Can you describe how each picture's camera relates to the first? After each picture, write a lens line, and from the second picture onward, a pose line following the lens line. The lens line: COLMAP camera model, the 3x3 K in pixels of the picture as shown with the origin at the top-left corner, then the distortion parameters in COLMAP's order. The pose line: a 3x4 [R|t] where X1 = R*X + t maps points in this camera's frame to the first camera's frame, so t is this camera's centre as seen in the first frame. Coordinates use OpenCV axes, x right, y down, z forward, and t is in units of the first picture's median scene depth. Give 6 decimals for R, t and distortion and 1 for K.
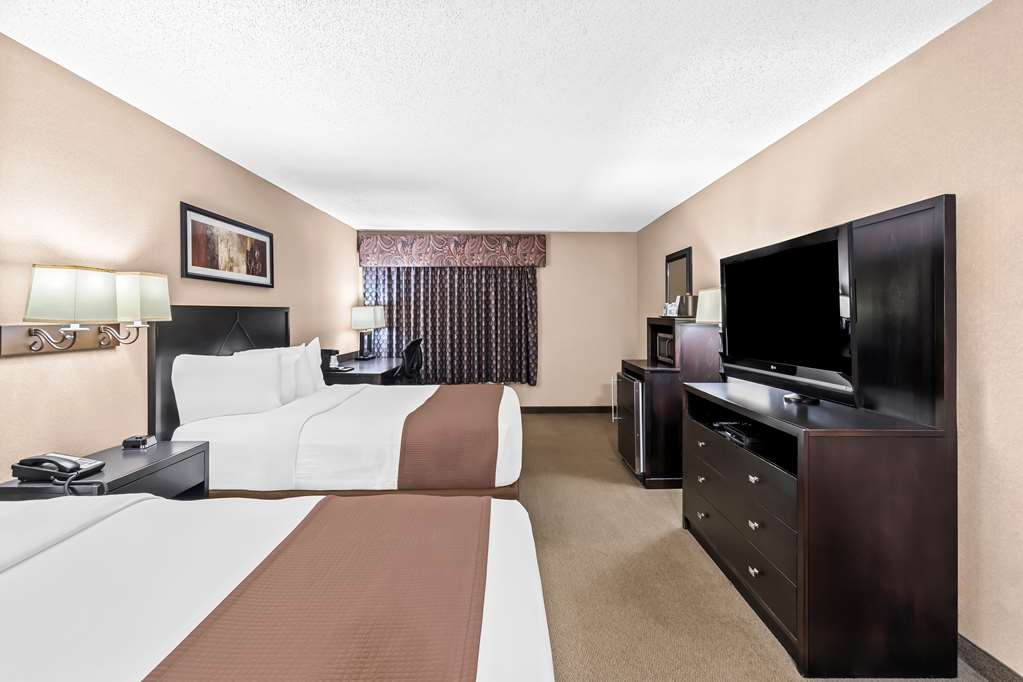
lens RADIAL K [[465.6, 0, 511.6], [0, 465.6, 313.3], [0, 0, 1]] dist [0.017567, 0.000866]
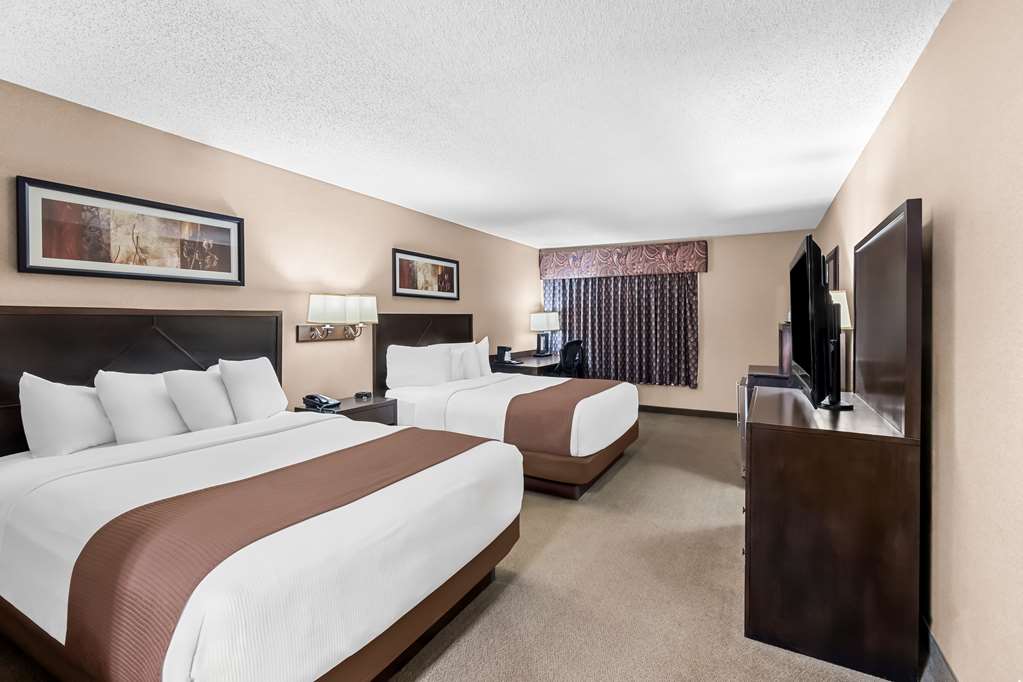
lens RADIAL K [[465.6, 0, 523.1], [0, 465.6, 320.3], [0, 0, 1]] dist [0.017567, 0.000866]
pose [[0.878206, 0.001781, -0.478280, 0.333784], [0.001007, 0.999984, 0.005573, -0.002524], [0.478282, -0.005376, 0.878190, -0.125081]]
